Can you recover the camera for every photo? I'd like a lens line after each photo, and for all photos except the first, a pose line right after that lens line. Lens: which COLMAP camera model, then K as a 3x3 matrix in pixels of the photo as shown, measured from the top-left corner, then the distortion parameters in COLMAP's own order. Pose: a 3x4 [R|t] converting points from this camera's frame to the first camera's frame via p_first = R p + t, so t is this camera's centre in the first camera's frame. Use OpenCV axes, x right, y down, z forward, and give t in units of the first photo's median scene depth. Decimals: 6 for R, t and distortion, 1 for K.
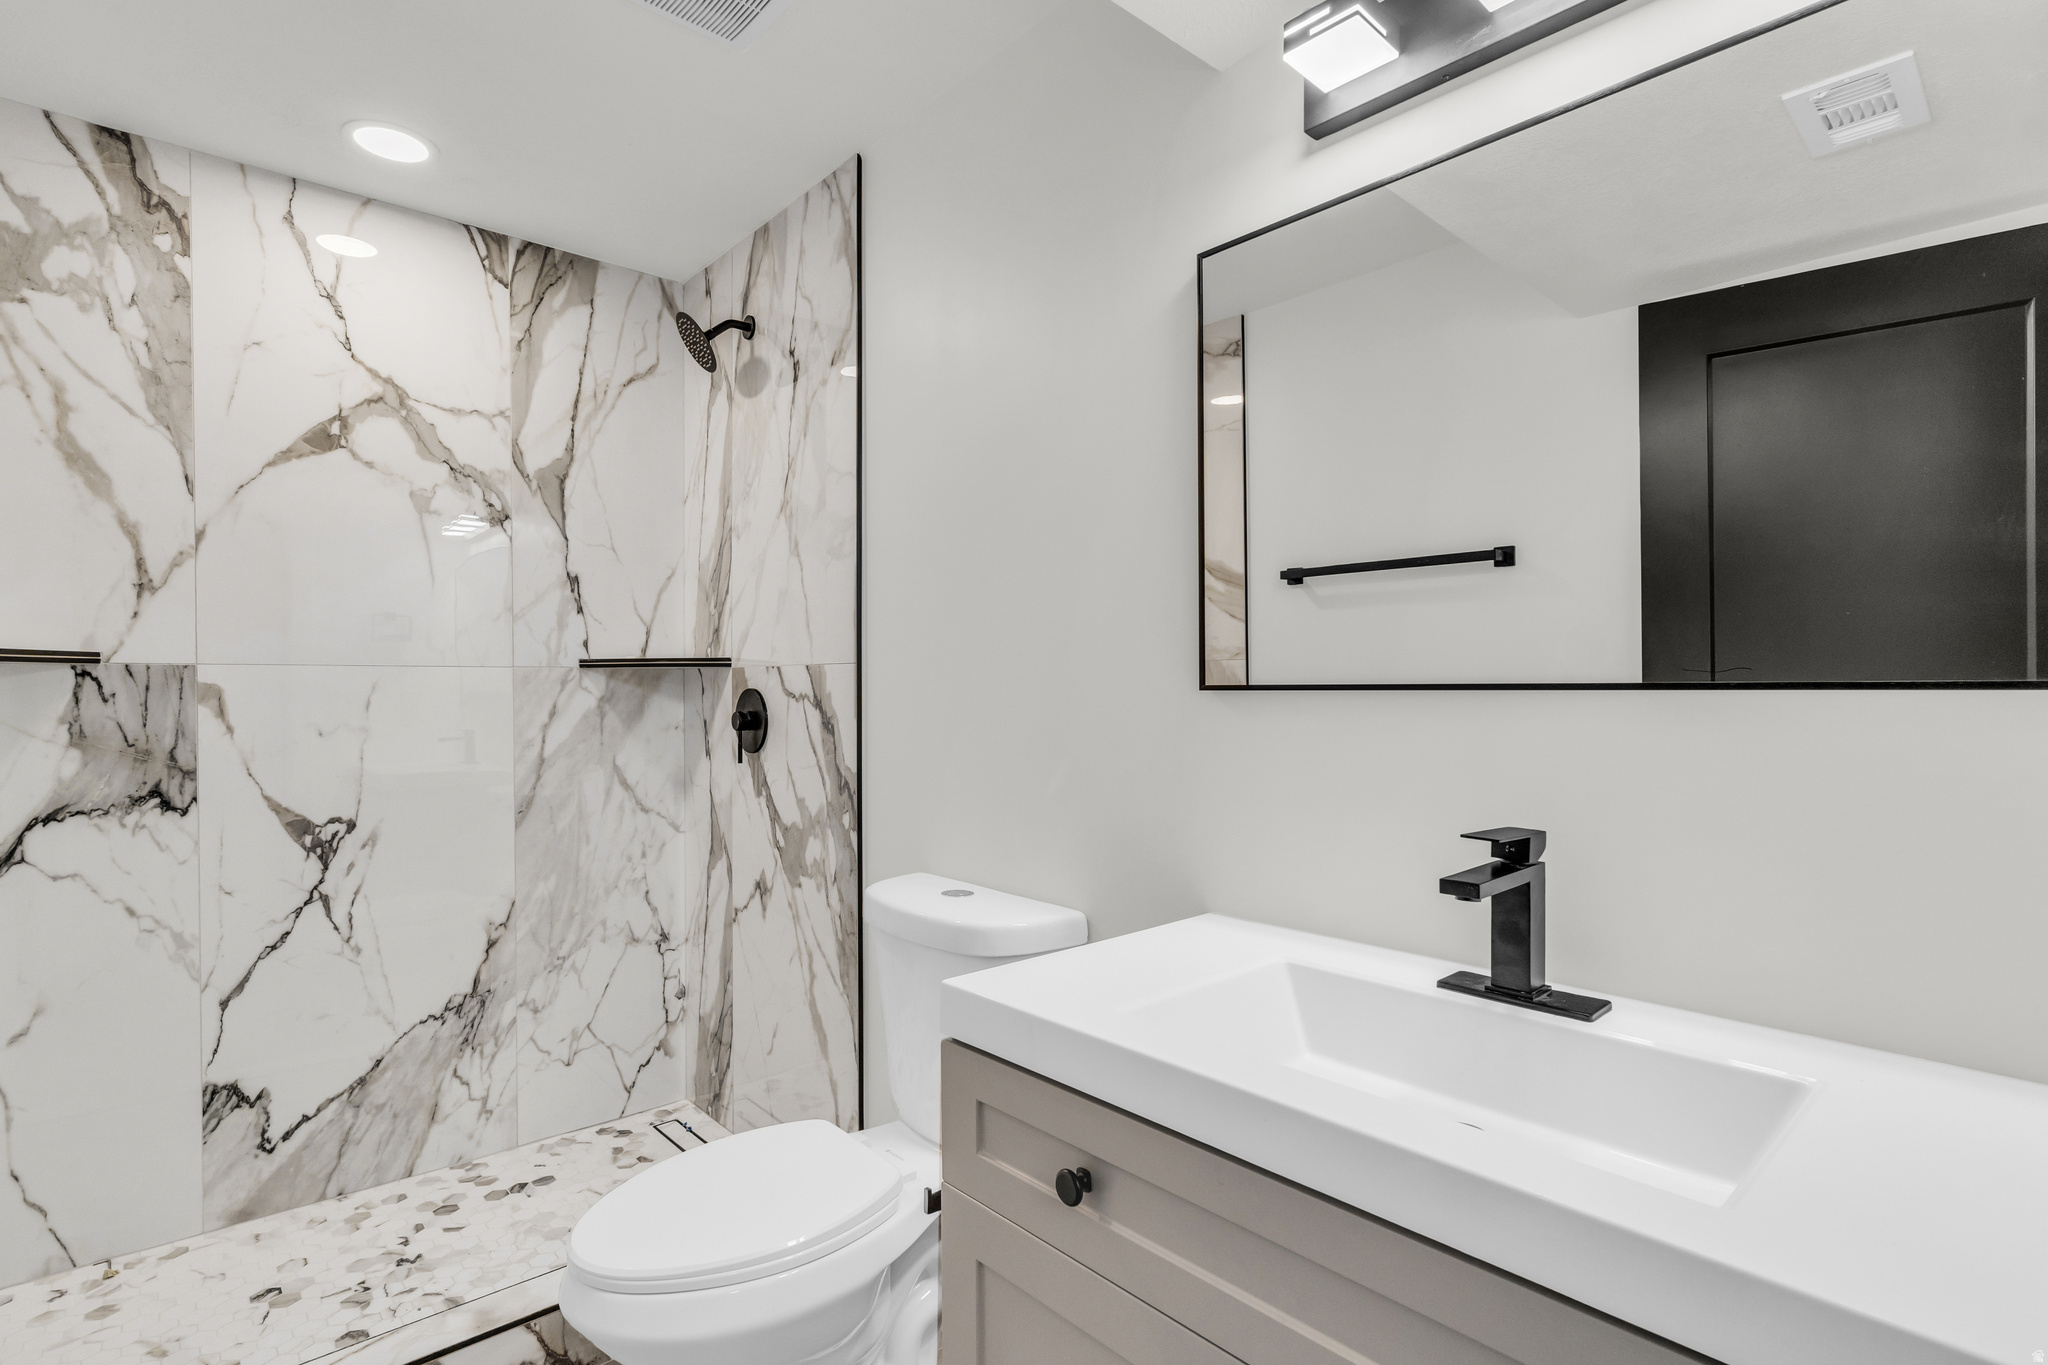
lens RADIAL K [[995.9, 0, 1038.6], [0, 995.9, 668.4], [0, 0, 1]] dist [0.002661, 0.000752]
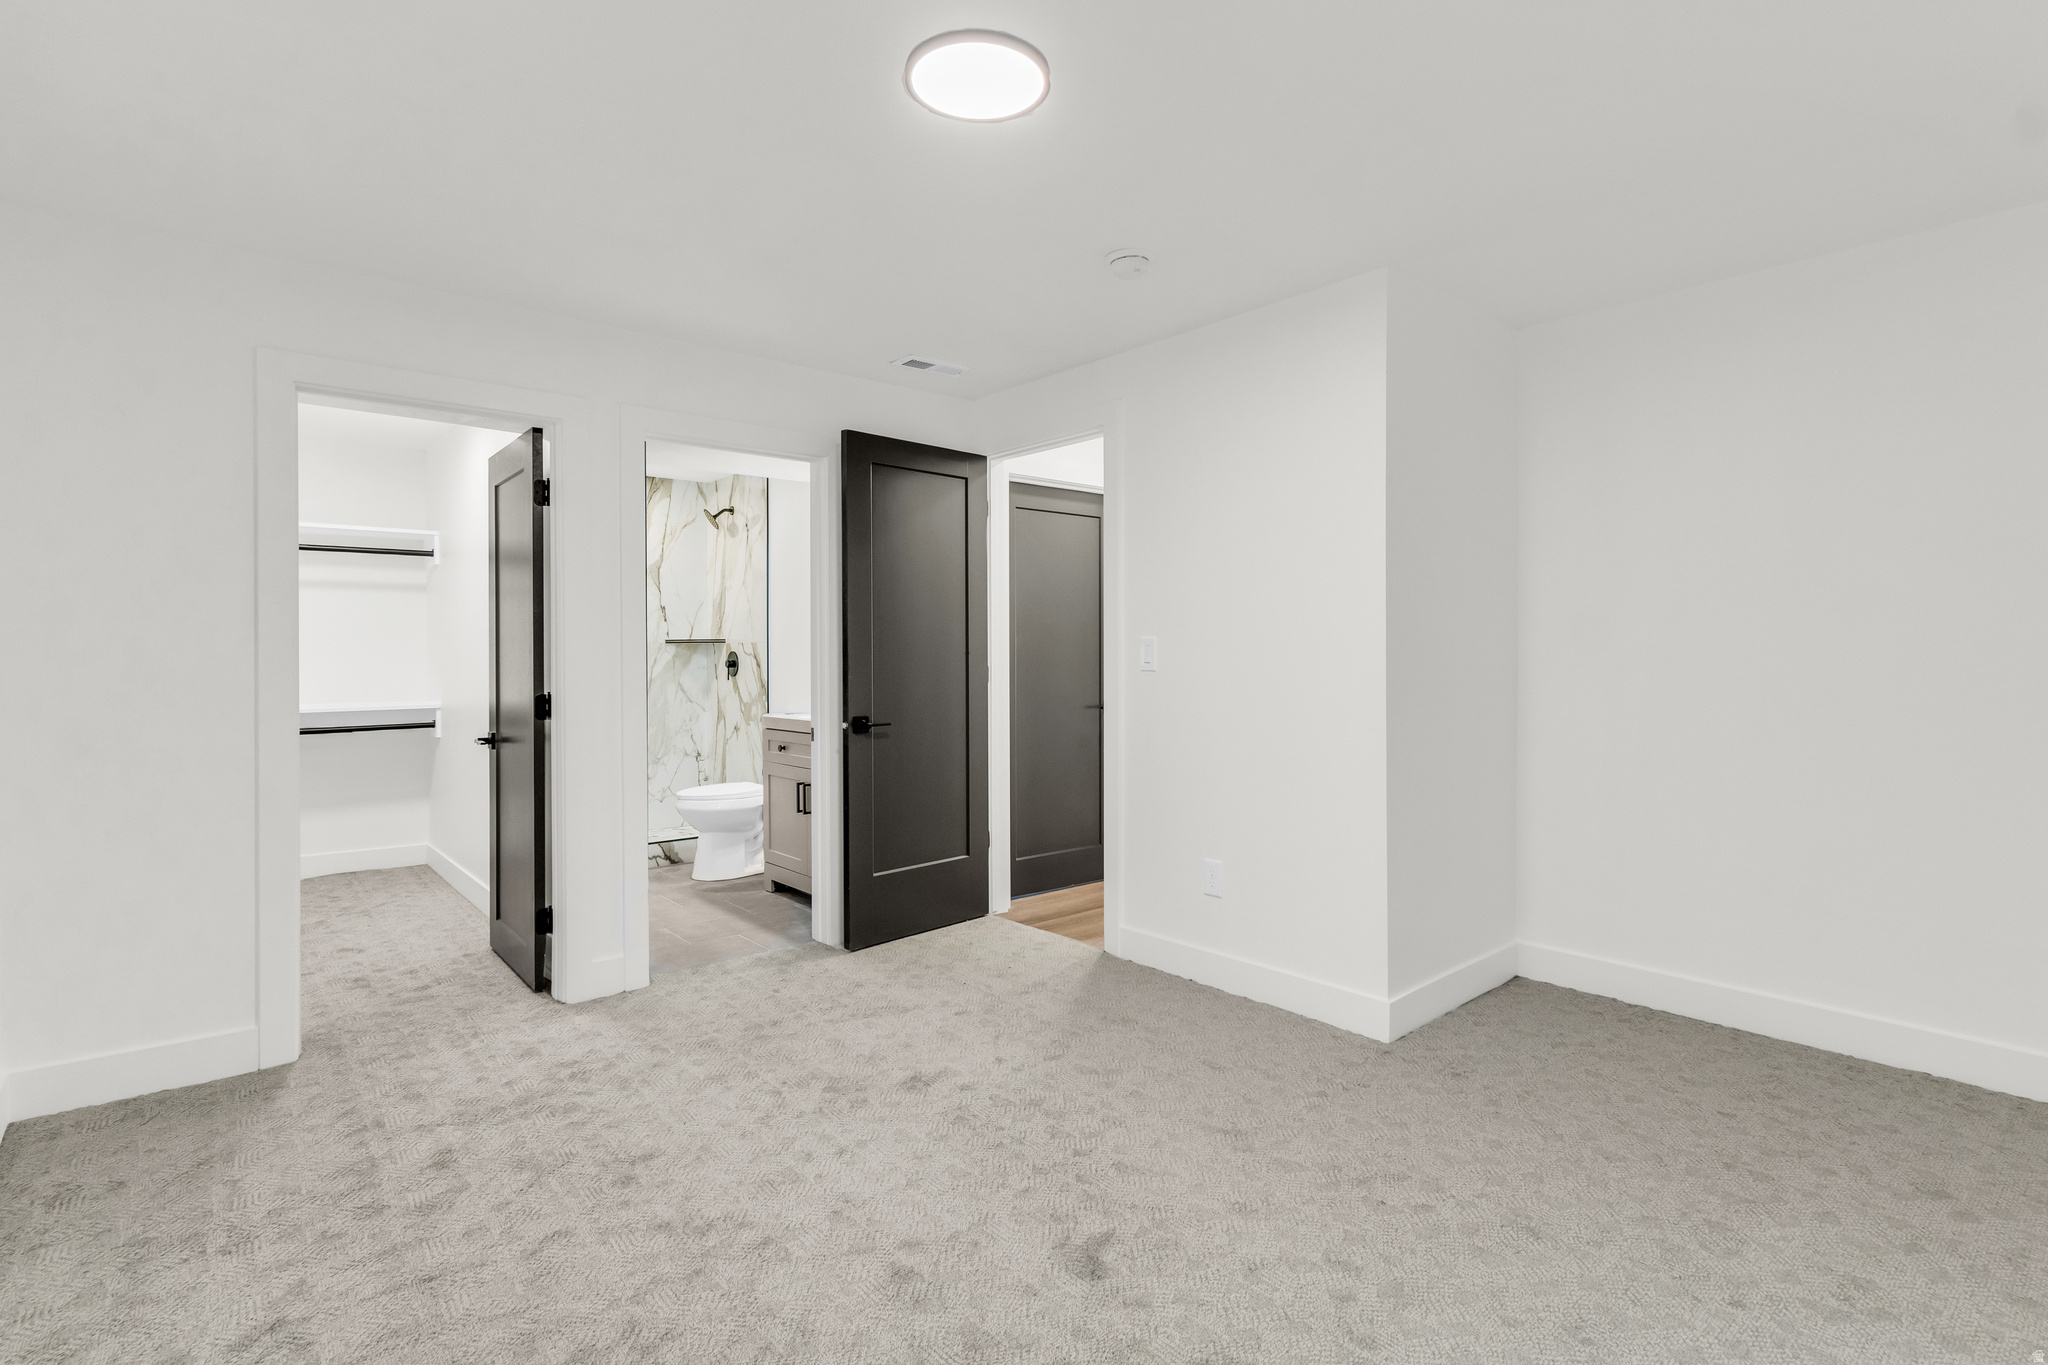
lens RADIAL K [[995.9, 0, 1038.6], [0, 995.9, 668.4], [0, 0, 1]] dist [0.002661, 0.000752]
pose [[0.999694, 0.007771, -0.023479, 0.543584], [-0.007199, 0.999678, 0.024342, -0.004534], [0.023660, -0.024165, 0.999428, -1.502468]]
